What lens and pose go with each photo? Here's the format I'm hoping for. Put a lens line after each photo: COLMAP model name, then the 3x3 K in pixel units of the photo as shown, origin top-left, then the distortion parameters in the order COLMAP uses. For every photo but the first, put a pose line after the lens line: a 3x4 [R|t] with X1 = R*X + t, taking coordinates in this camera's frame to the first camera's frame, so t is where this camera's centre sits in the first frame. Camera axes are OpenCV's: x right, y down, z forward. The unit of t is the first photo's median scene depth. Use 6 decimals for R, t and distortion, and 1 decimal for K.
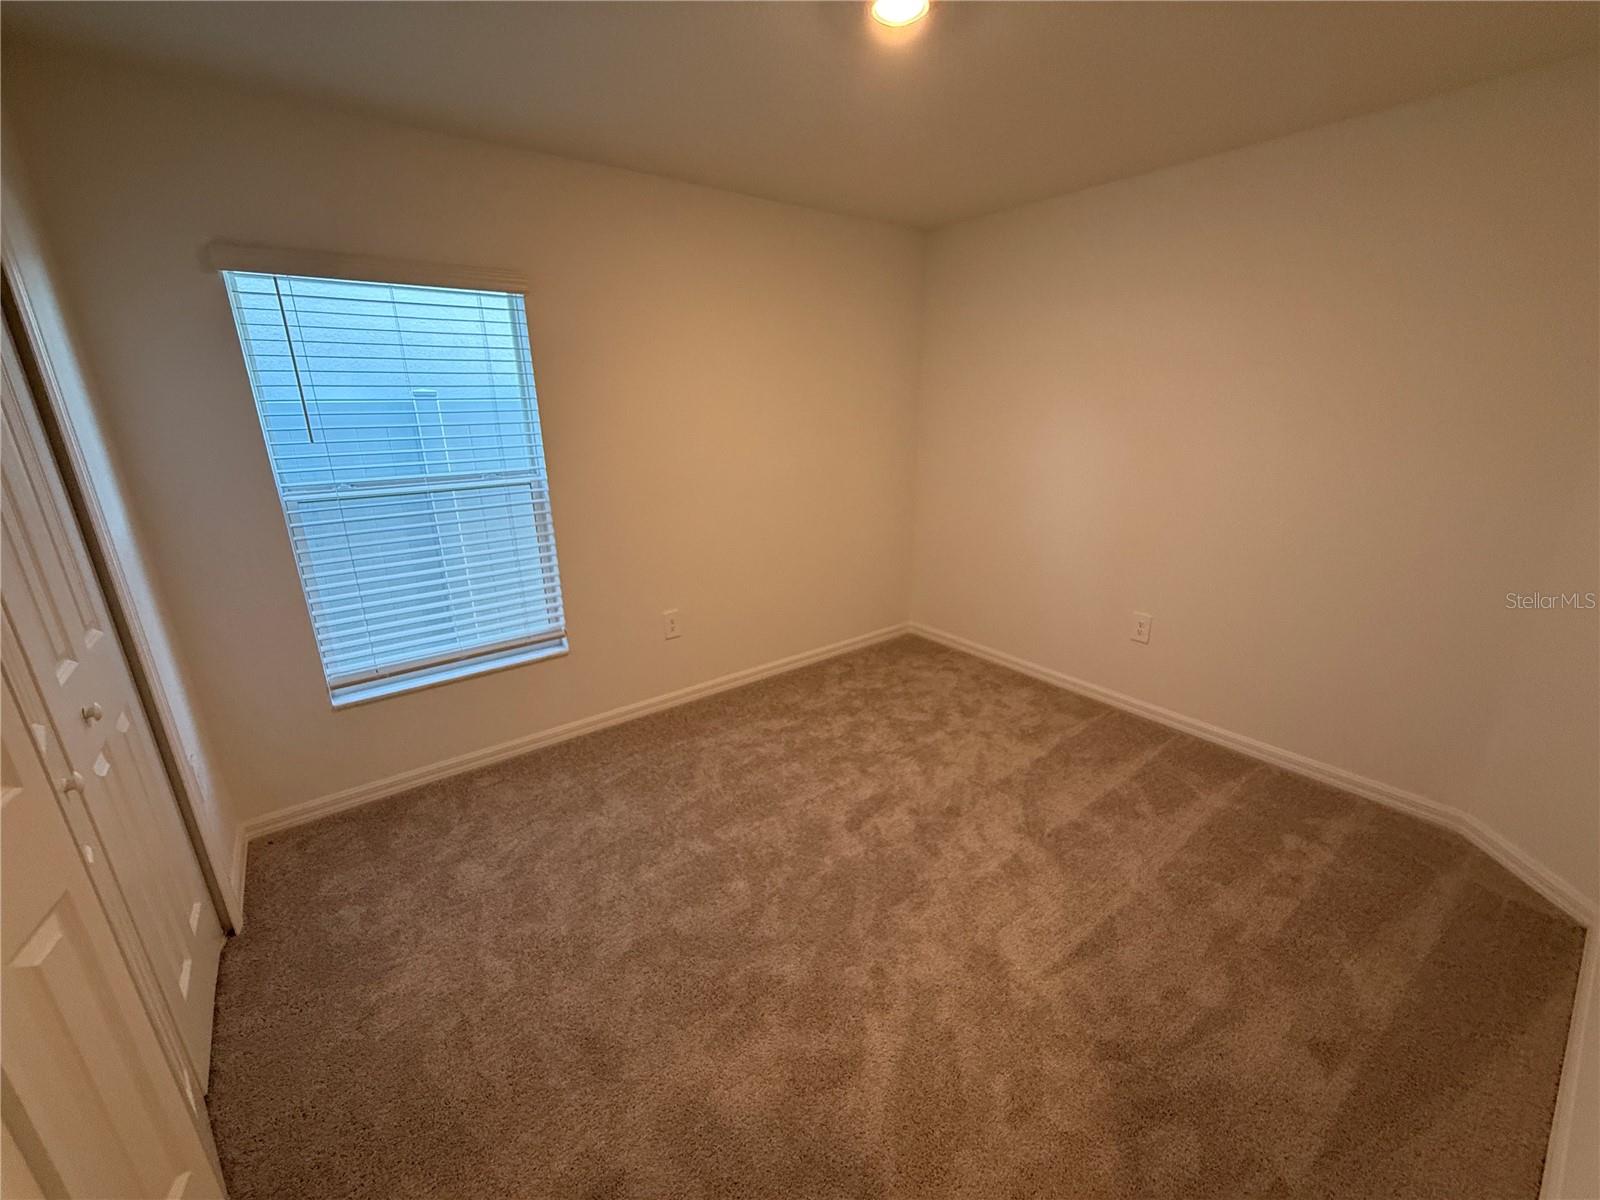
lens RADIAL K [[644.7, 0, 799.6], [0, 644.7, 604.2], [0, 0, 1]] dist [0.001144, 0.000019]
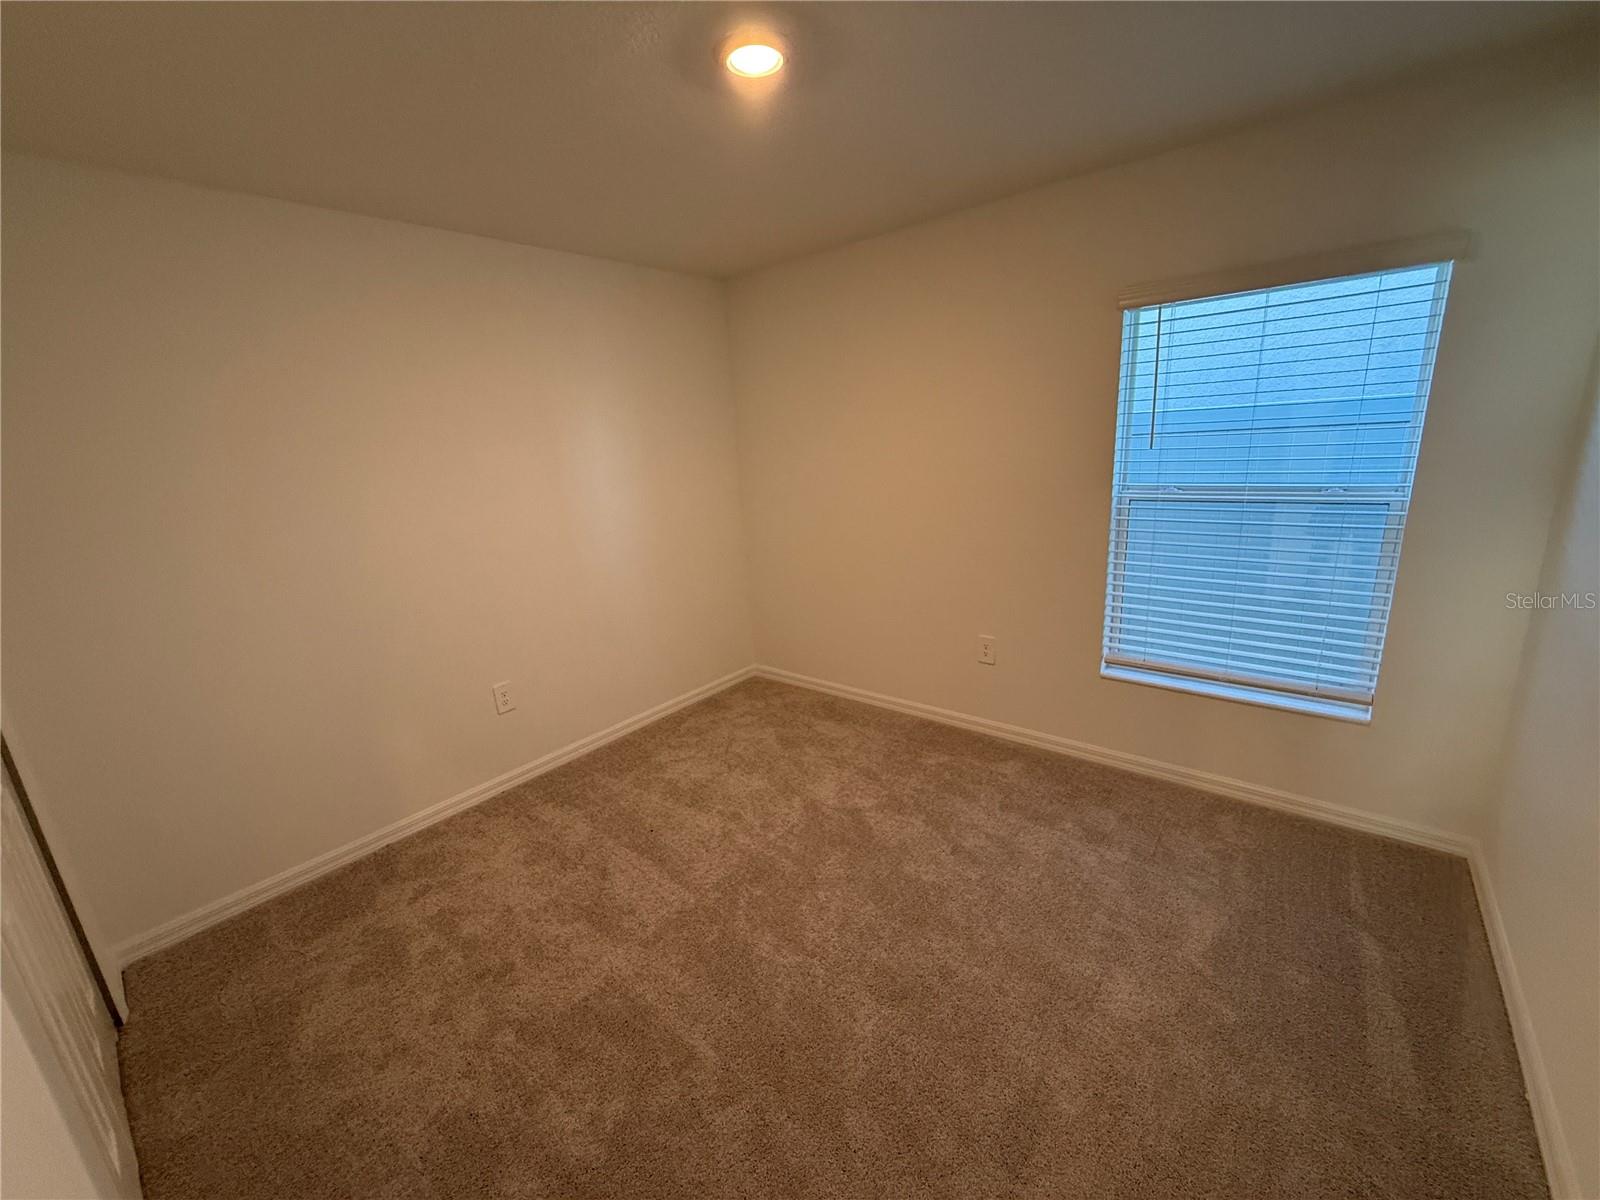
lens RADIAL K [[636.9, 0, 795.3], [0, 636.9, 600.5], [0, 0, 1]] dist [-0.001707, -0.000256]
pose [[0.213836, 0.246112, -0.945359, 0.233450], [-0.246321, 0.950057, 0.191619, -0.058045], [0.945304, 0.191887, 0.263779, 0.164733]]
